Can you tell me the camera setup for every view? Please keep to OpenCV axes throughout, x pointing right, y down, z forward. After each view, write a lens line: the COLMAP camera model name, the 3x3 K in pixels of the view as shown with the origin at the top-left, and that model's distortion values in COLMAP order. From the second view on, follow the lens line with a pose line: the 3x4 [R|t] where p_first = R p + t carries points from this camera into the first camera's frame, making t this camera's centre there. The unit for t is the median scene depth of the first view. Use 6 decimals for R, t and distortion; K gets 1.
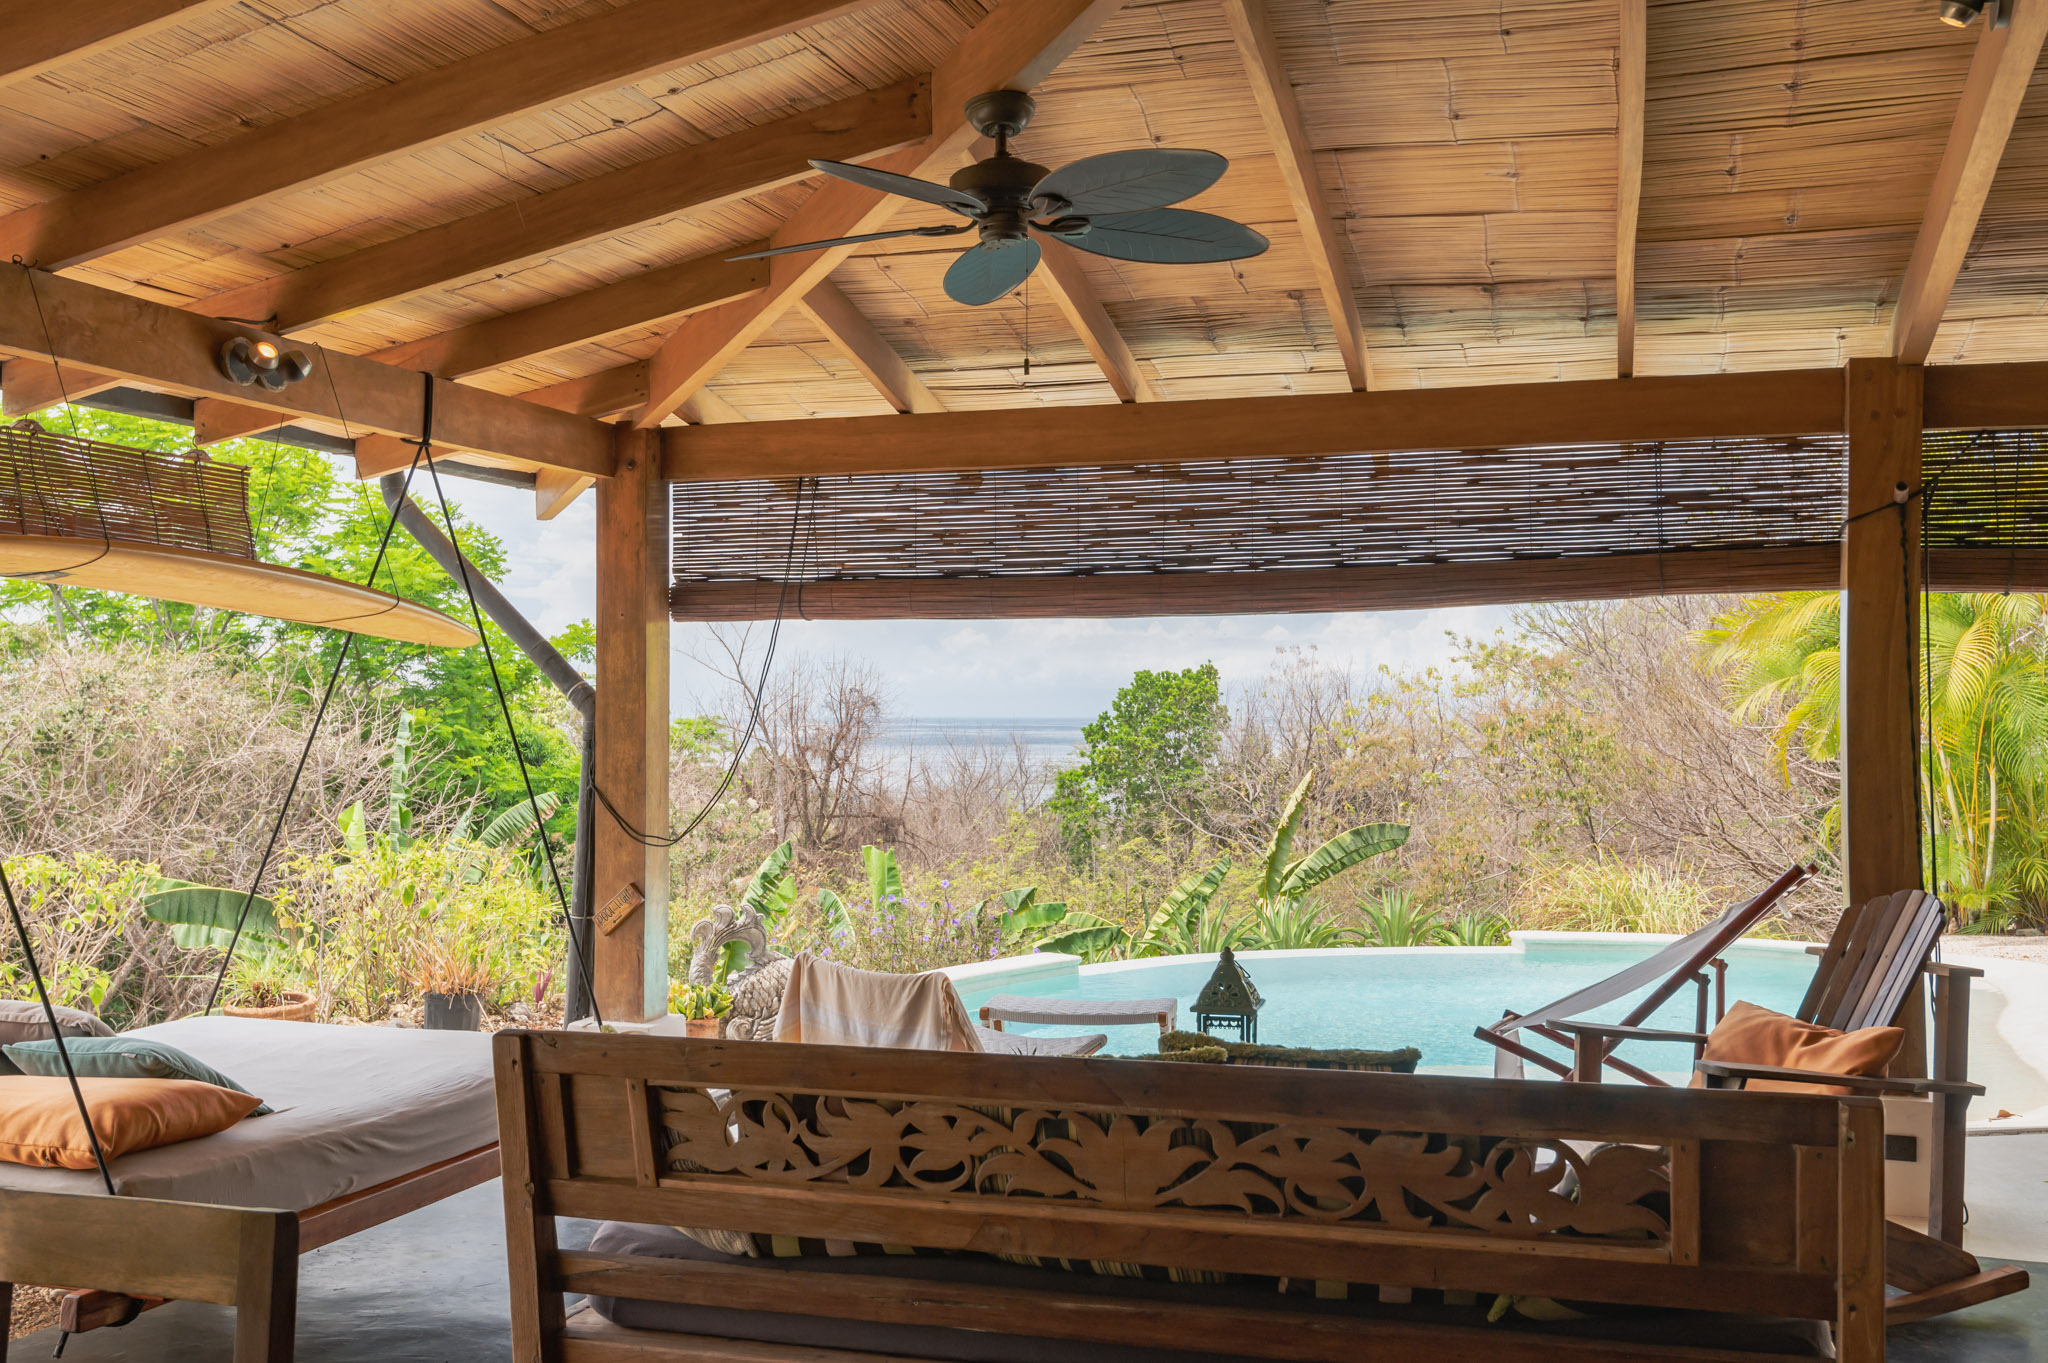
lens RADIAL K [[1951.6, 0, 1024.3], [0, 1951.6, 670.0], [0, 0, 1]] dist [0.016839, 0.000000]
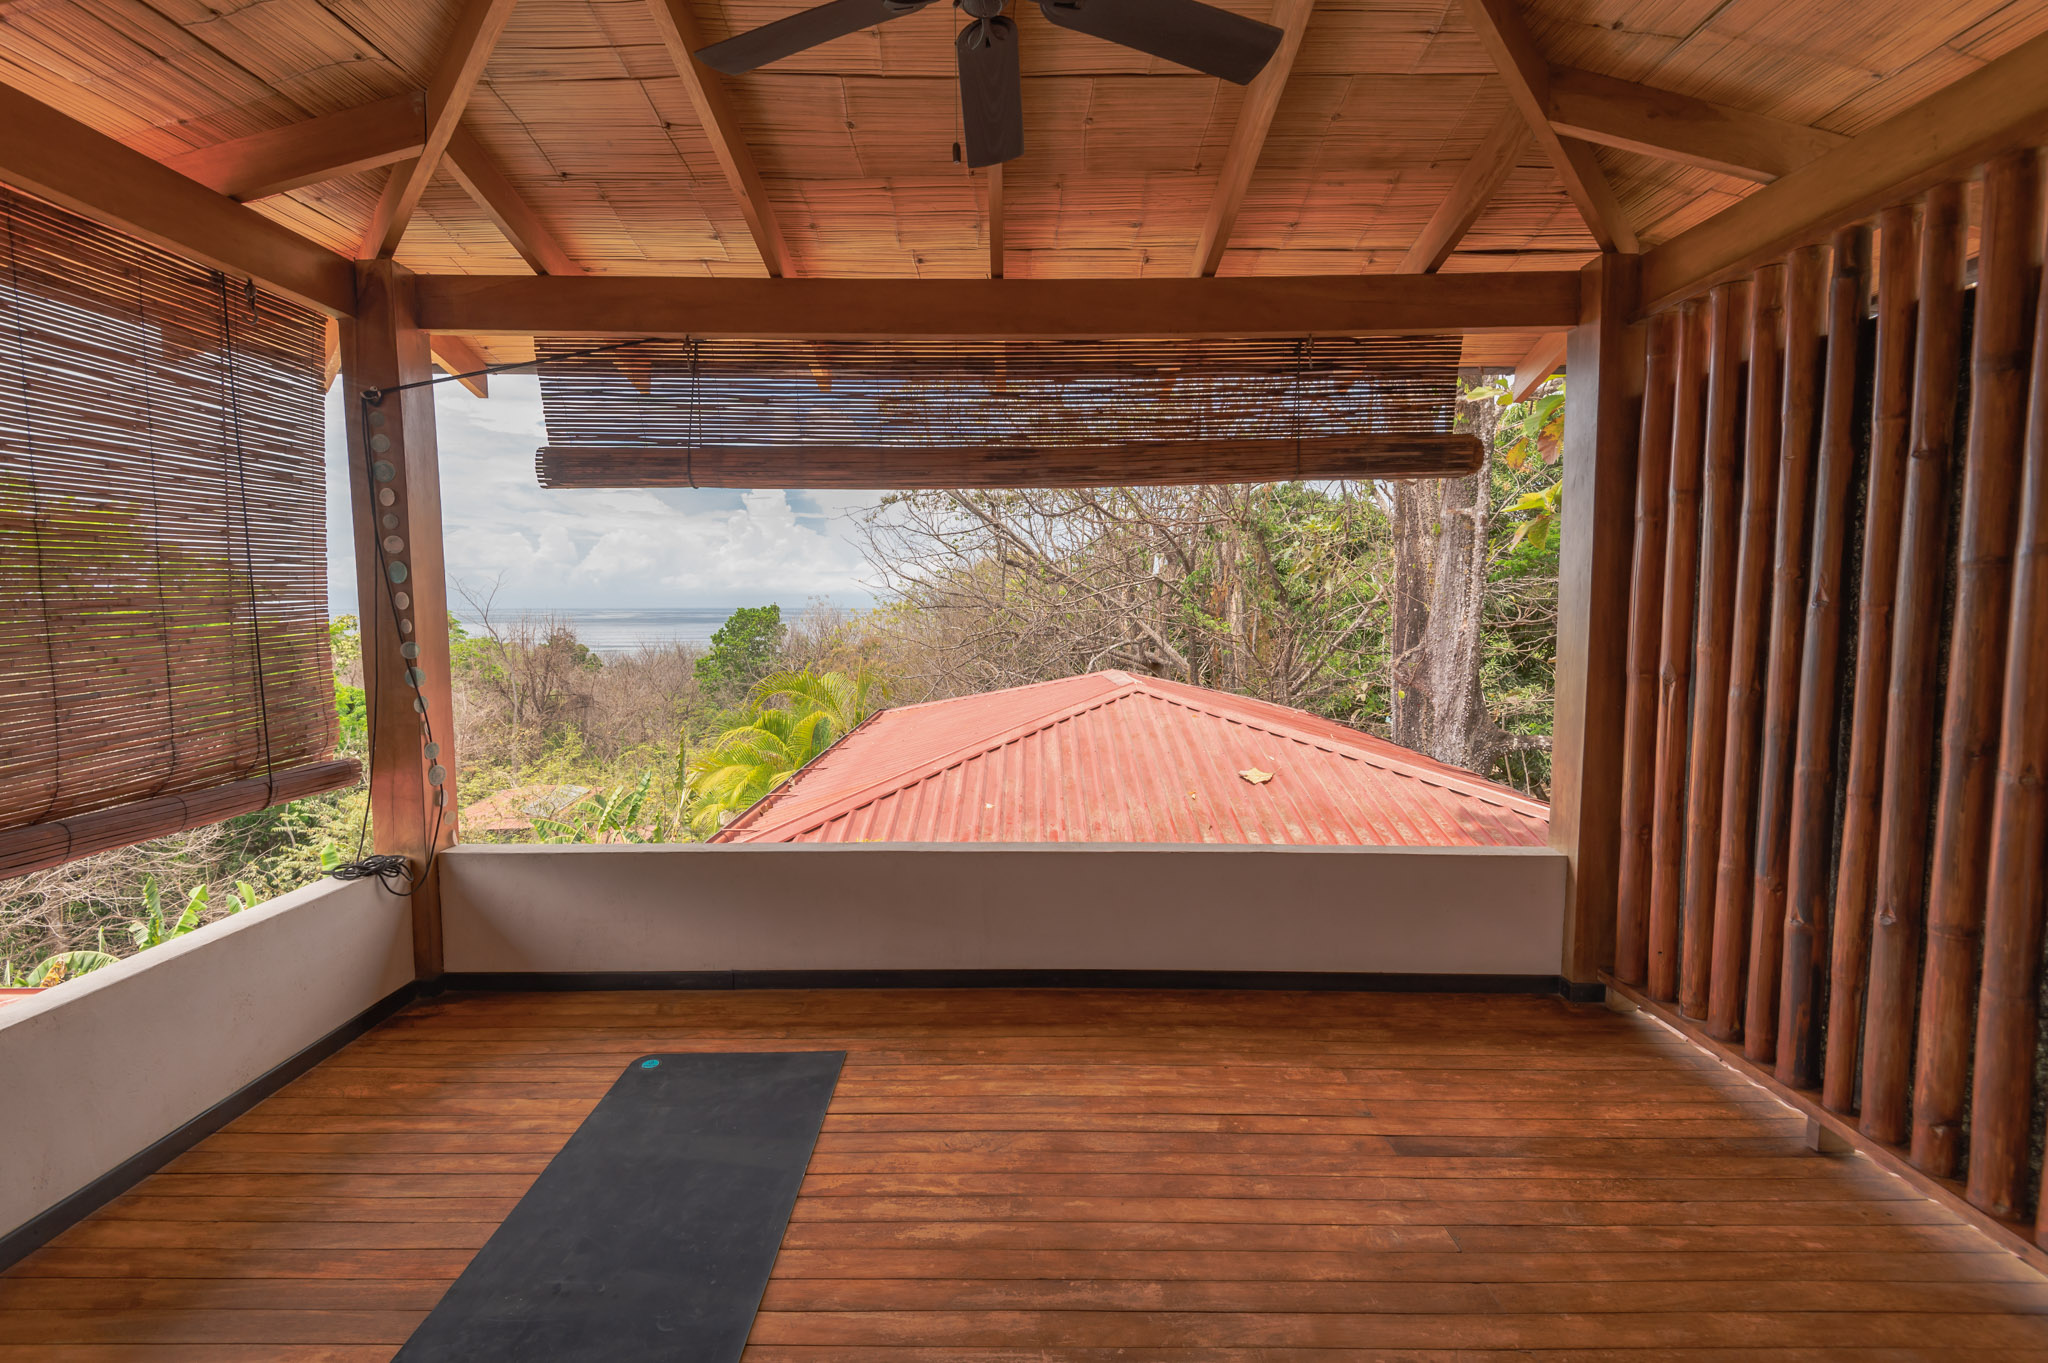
lens RADIAL K [[905.1, 0, 1027.7], [0, 905.1, 694.9], [0, 0, 1]] dist [0.026355, -0.000017]
pose [[0.933648, -0.053536, 0.354167, -0.009217], [0.018351, 0.994618, 0.101970, 0.052552], [-0.357720, -0.088705, 0.929606, 0.546958]]
